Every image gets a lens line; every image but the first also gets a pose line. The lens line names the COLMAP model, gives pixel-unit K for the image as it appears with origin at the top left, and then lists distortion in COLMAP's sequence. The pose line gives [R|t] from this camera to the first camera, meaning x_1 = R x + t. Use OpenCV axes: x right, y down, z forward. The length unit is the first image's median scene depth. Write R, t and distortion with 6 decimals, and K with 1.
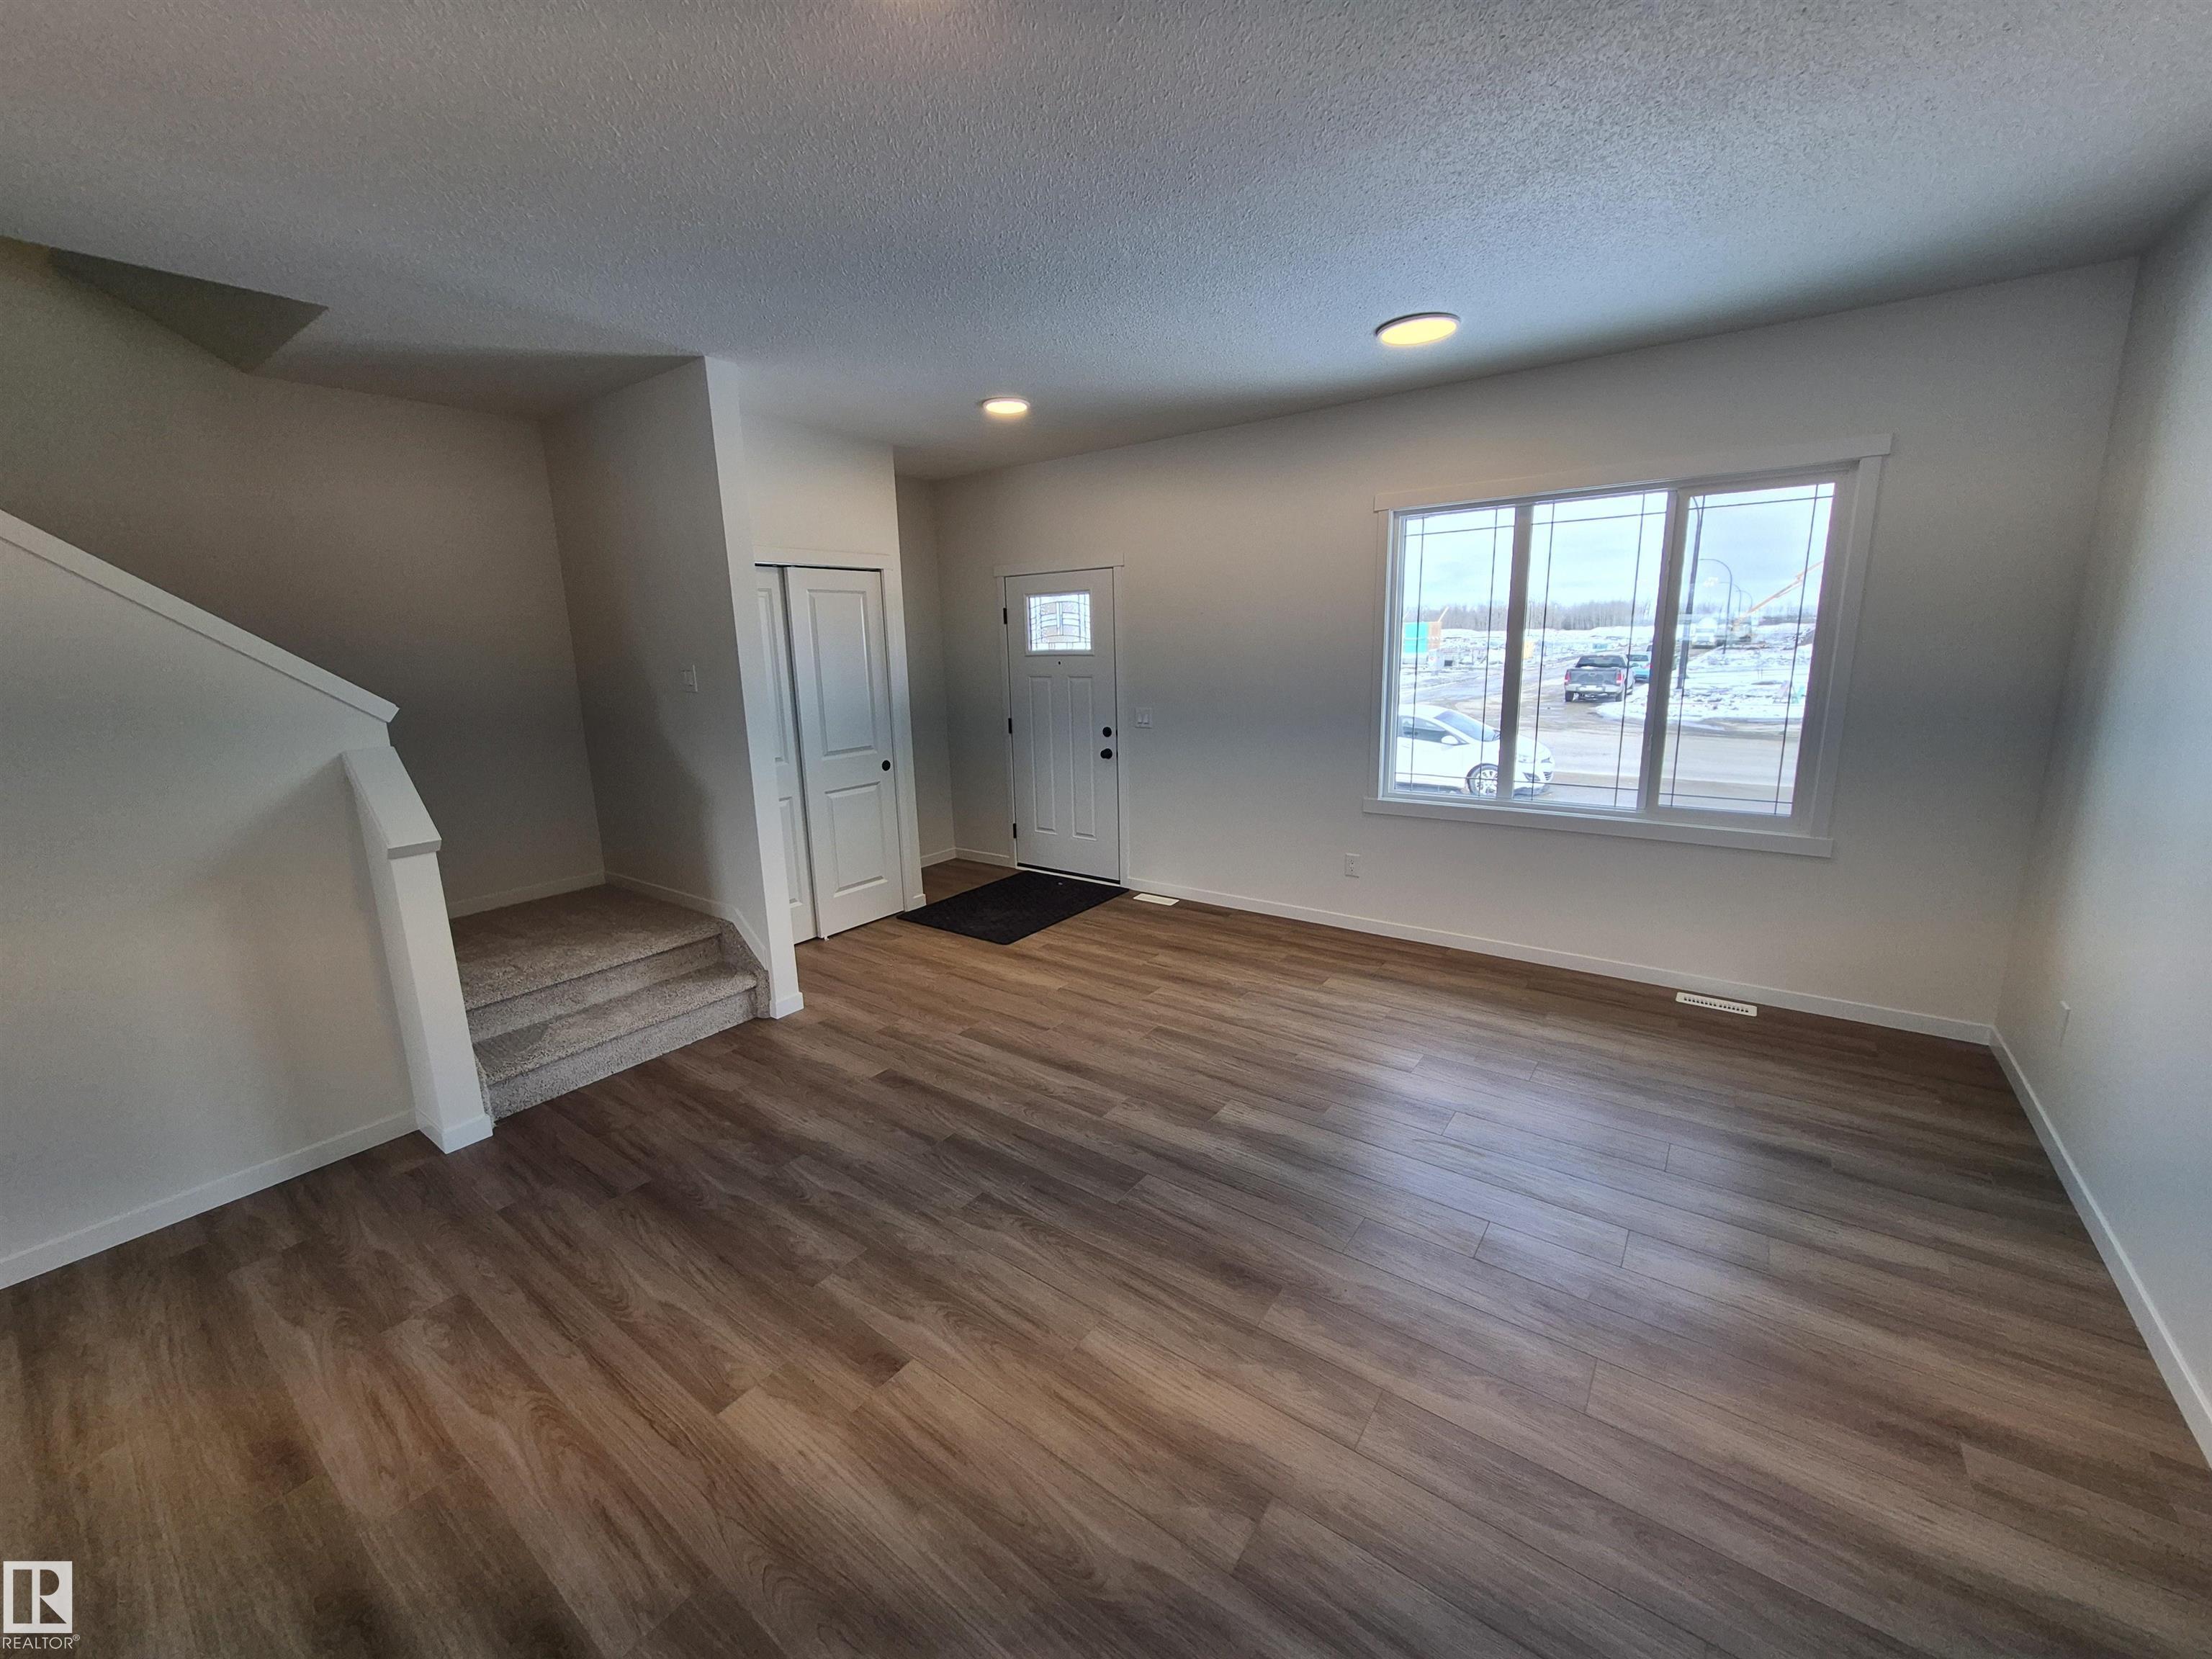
lens RADIAL K [[871.0, 0, 1091.7], [0, 871.0, 816.0], [0, 0, 1]] dist [0.002818, -0.000525]
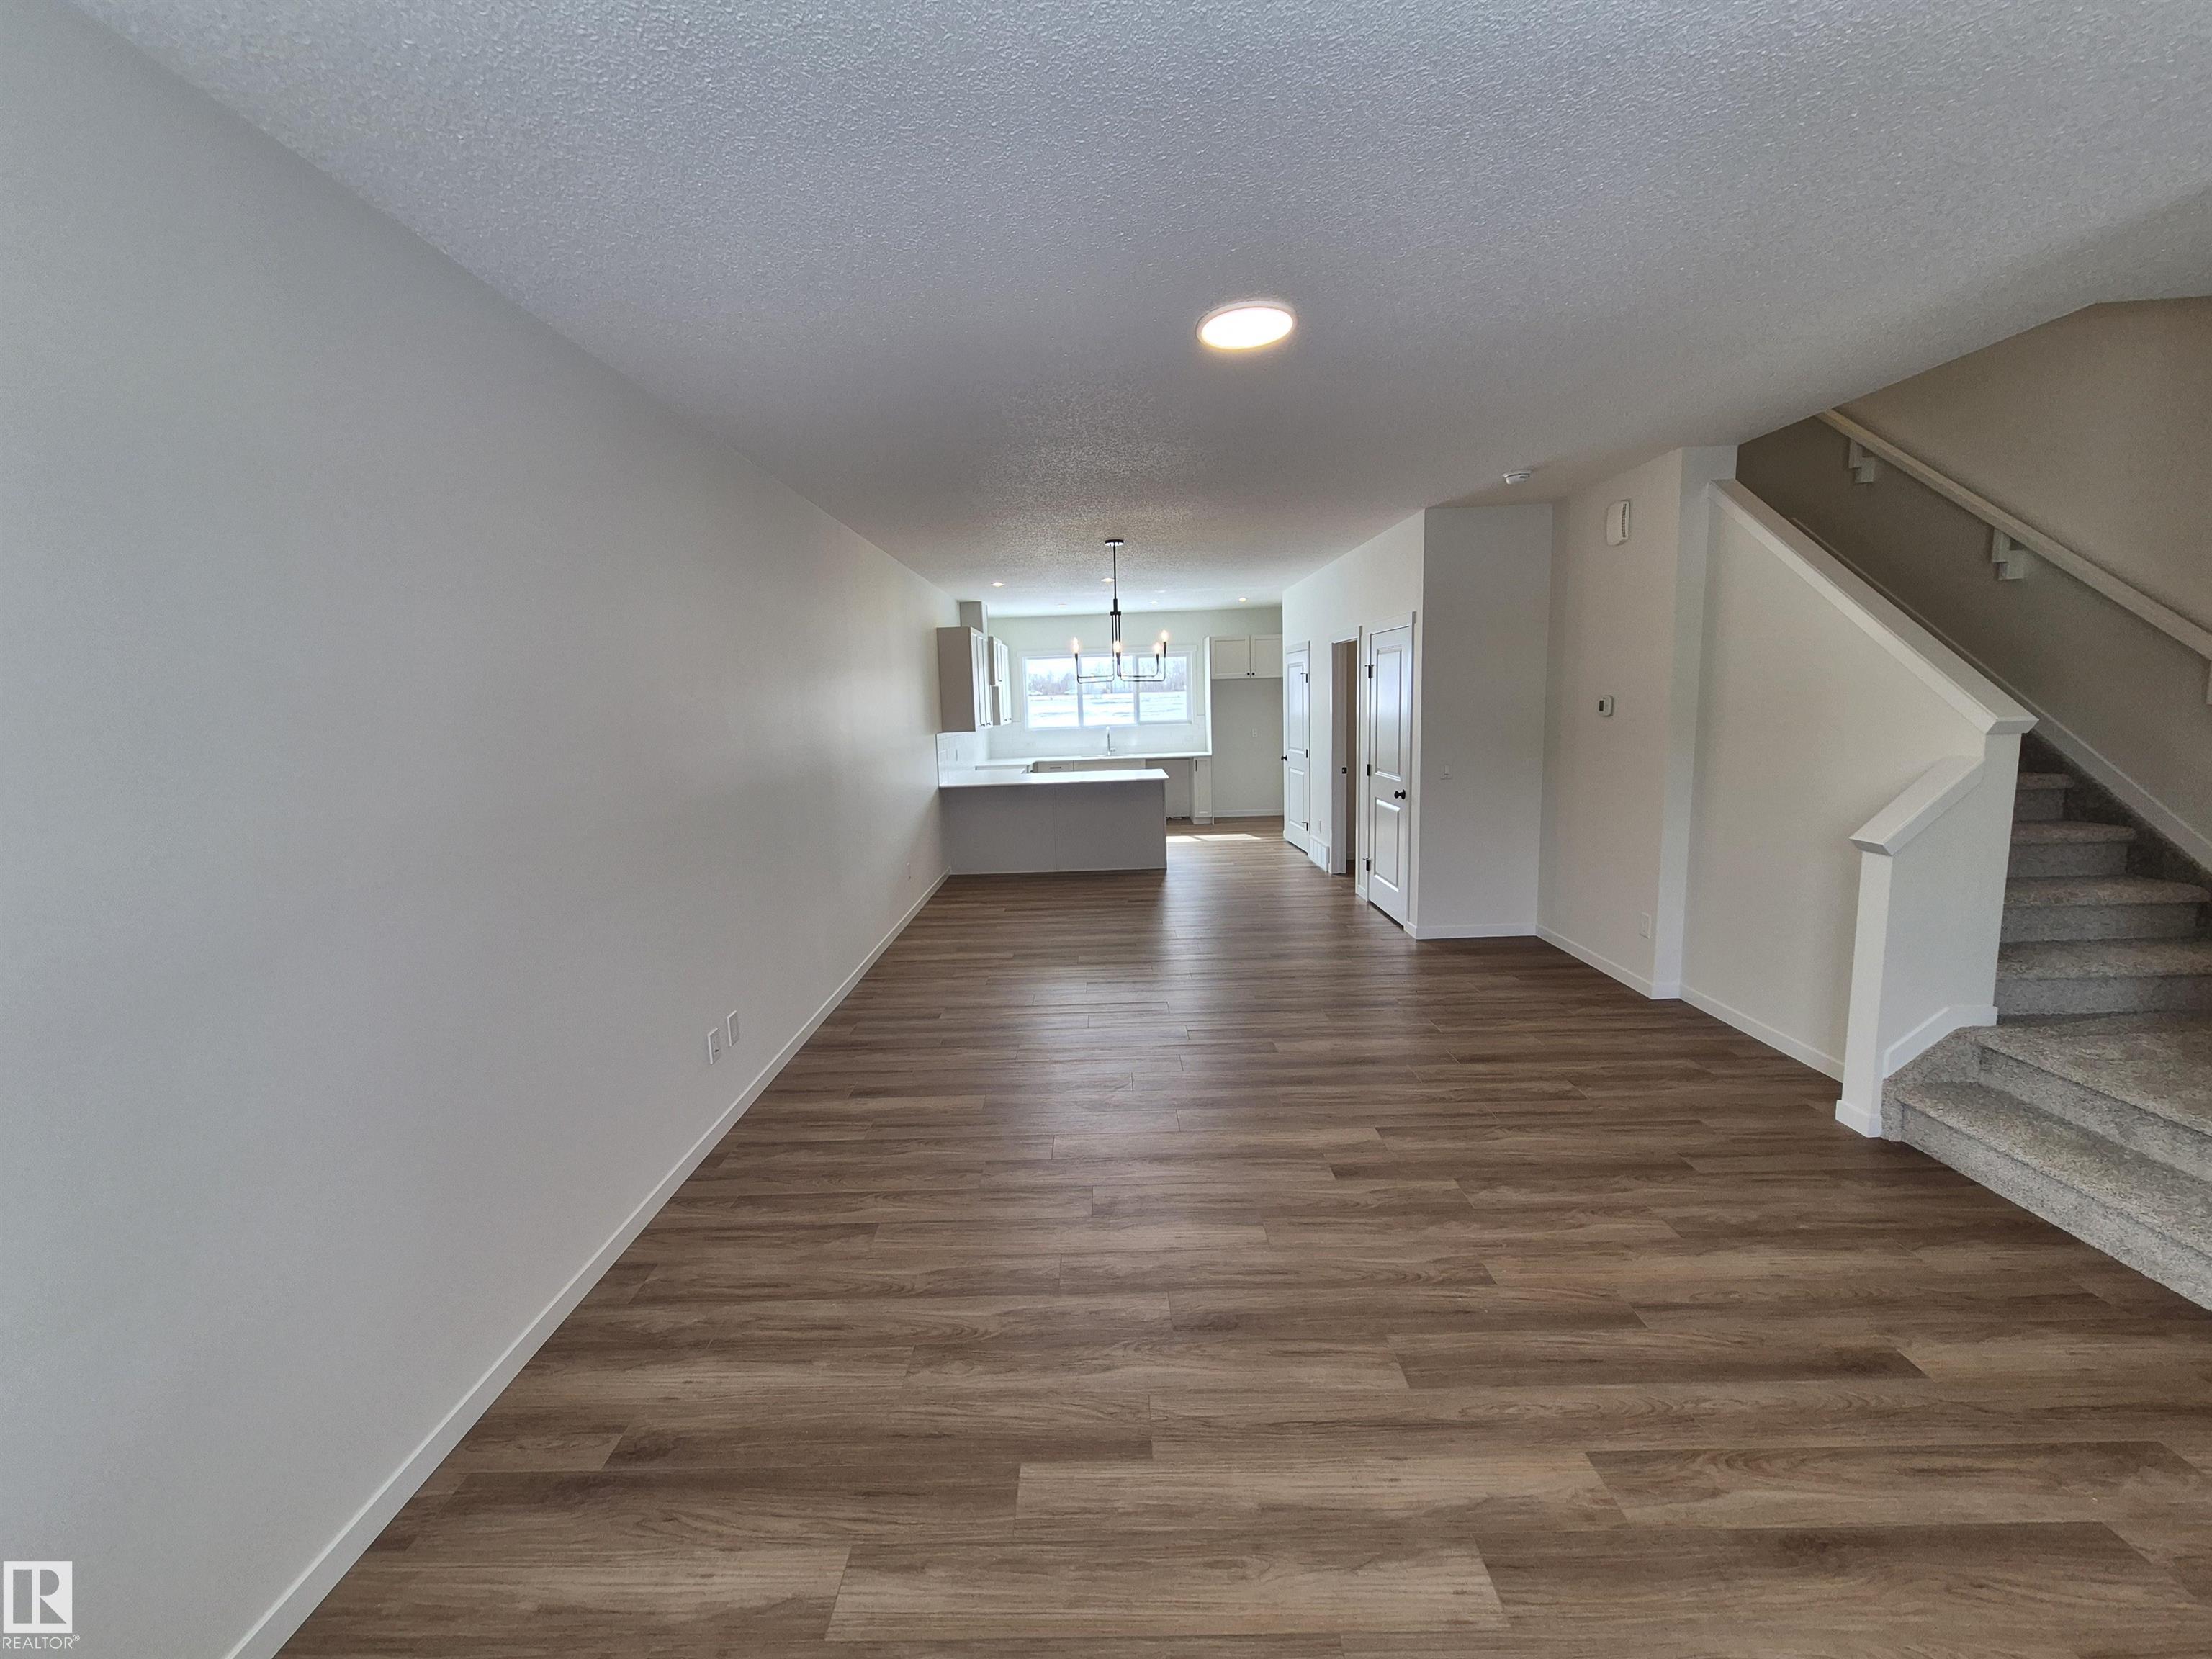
lens RADIAL K [[871.0, 0, 1091.7], [0, 871.0, 816.0], [0, 0, 1]] dist [0.002818, -0.000525]
pose [[-0.806257, 0.133706, -0.576257, 0.530145], [-0.063140, 0.949108, 0.308557, -0.226607], [0.588186, 0.285161, -0.756782, 1.017203]]
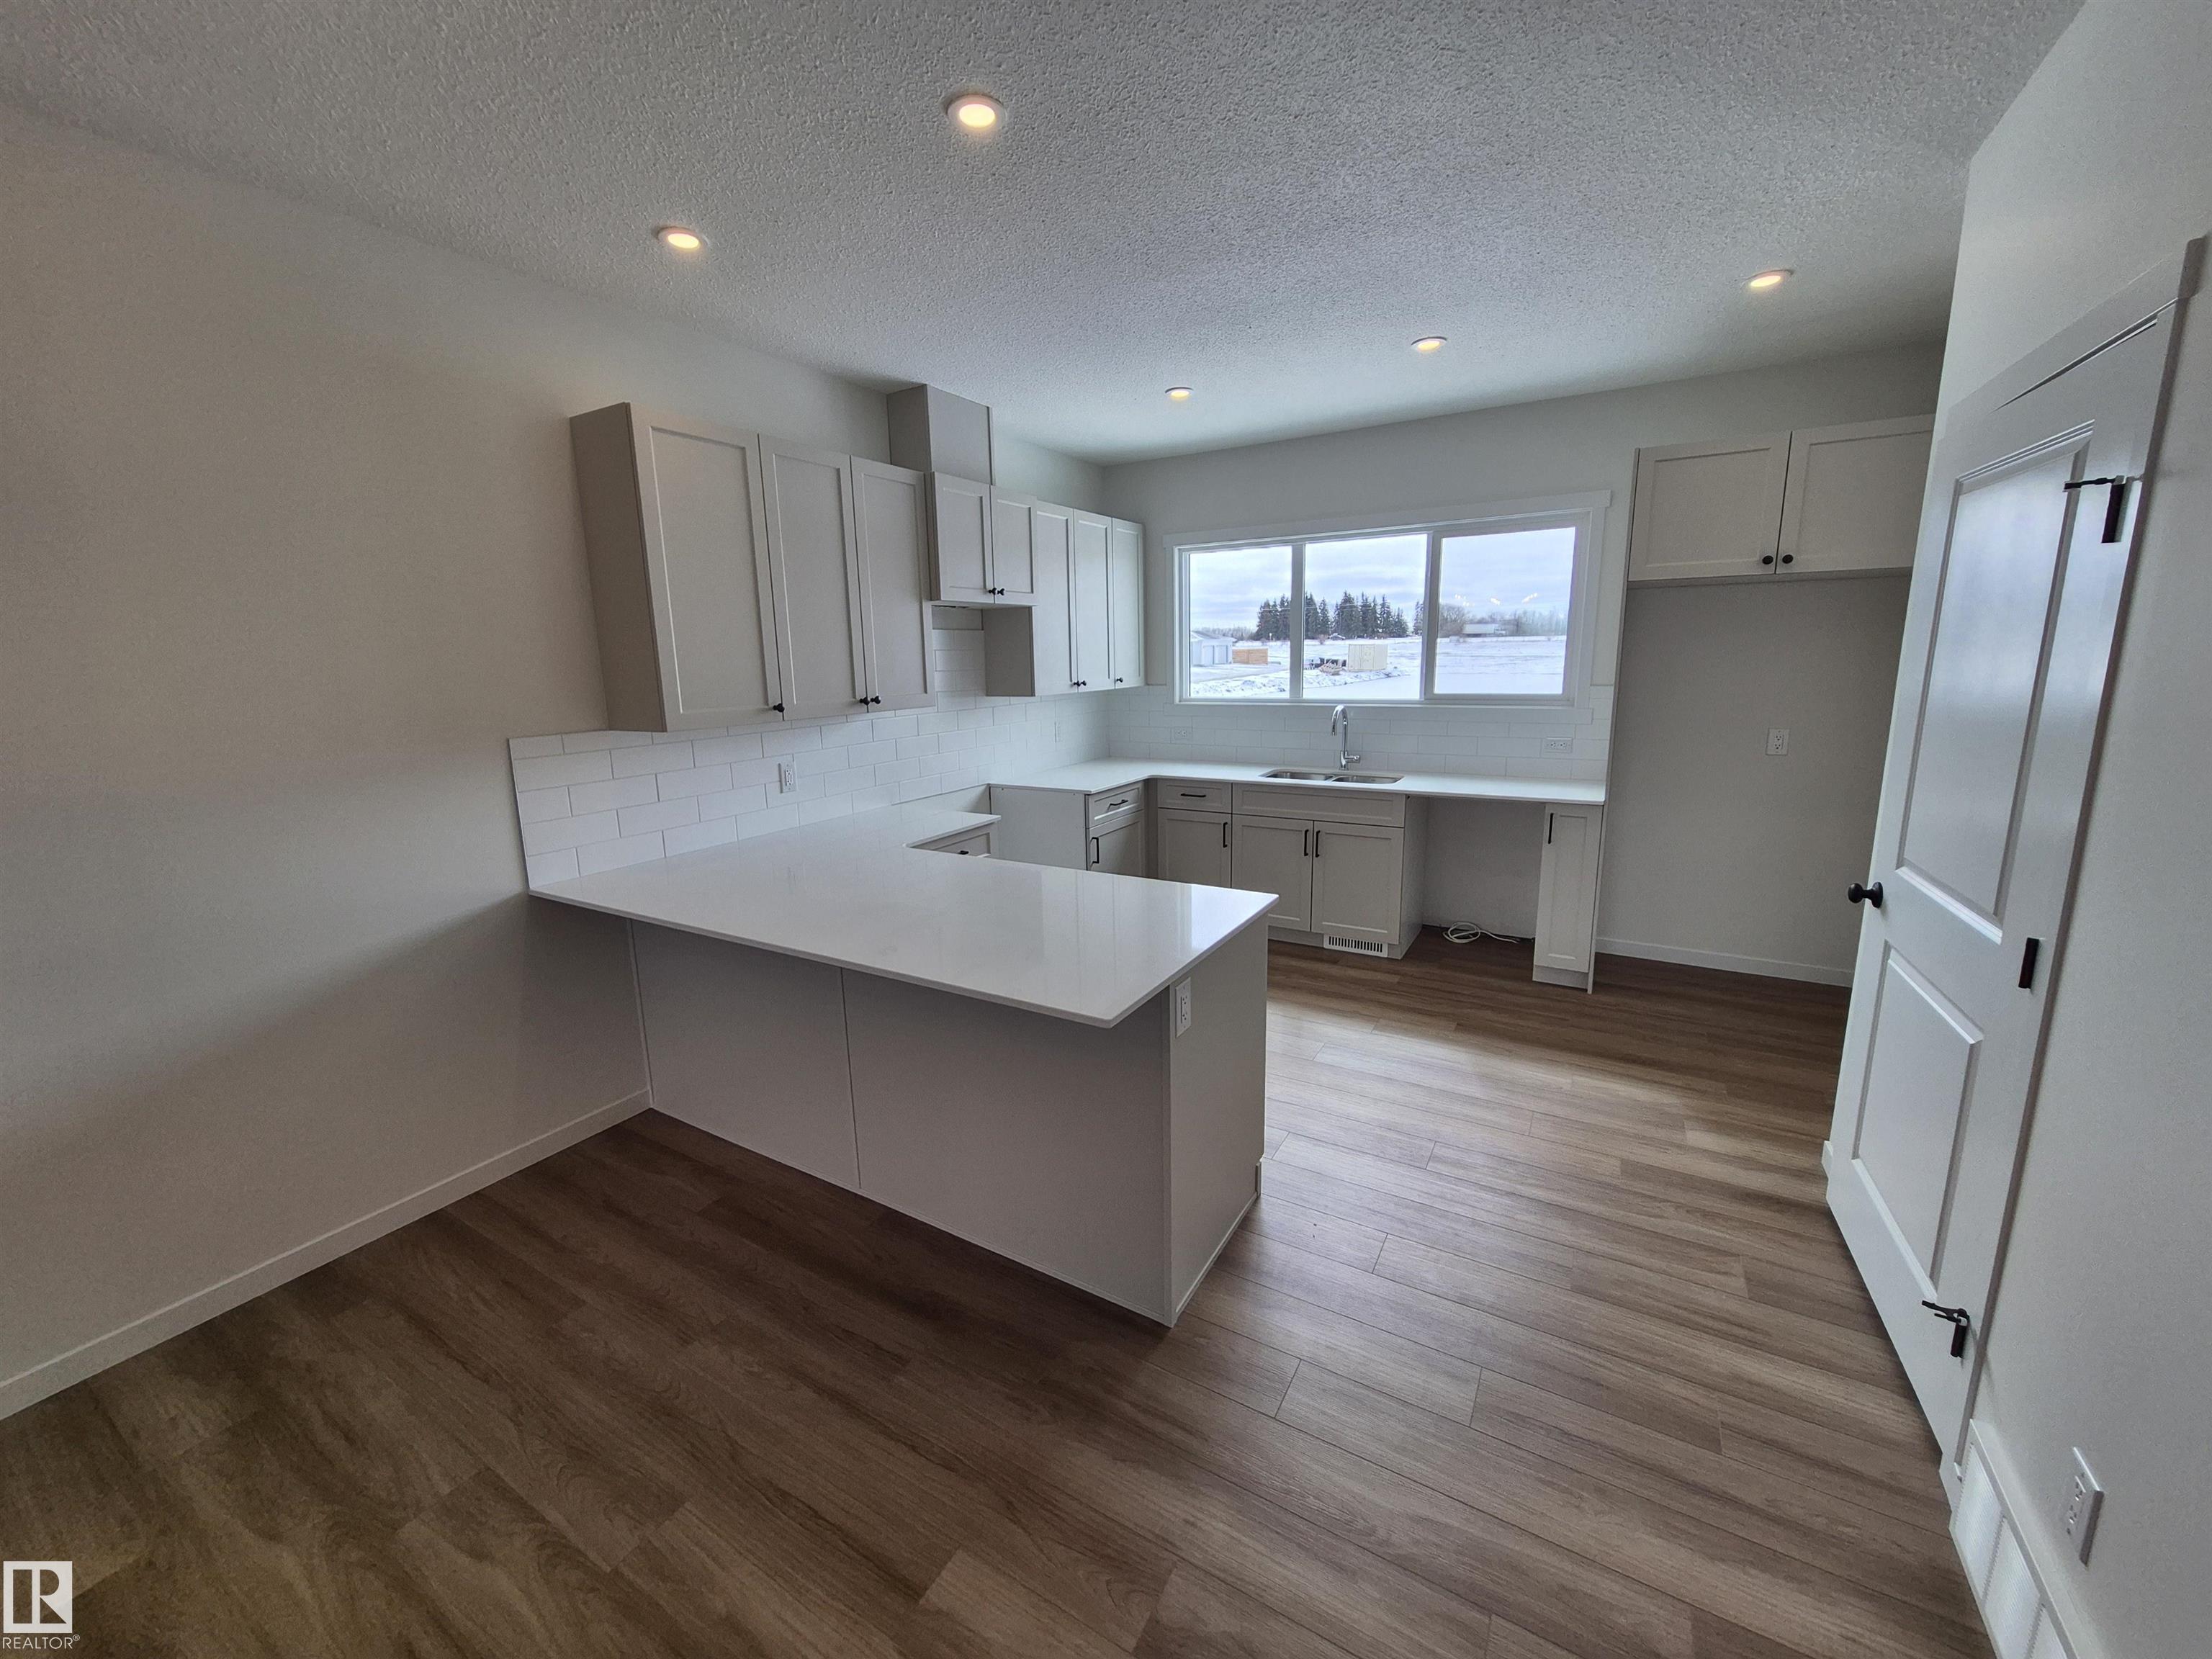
lens RADIAL K [[875.0, 0, 1095.2], [0, 875.0, 816.5], [0, 0, 1]] dist [-0.000524, -0.000440]
pose [[-0.992781, 0.068707, -0.098314, -0.949626], [0.025971, 0.923368, 0.383036, 0.092787], [0.117098, 0.377718, -0.918486, -0.262152]]
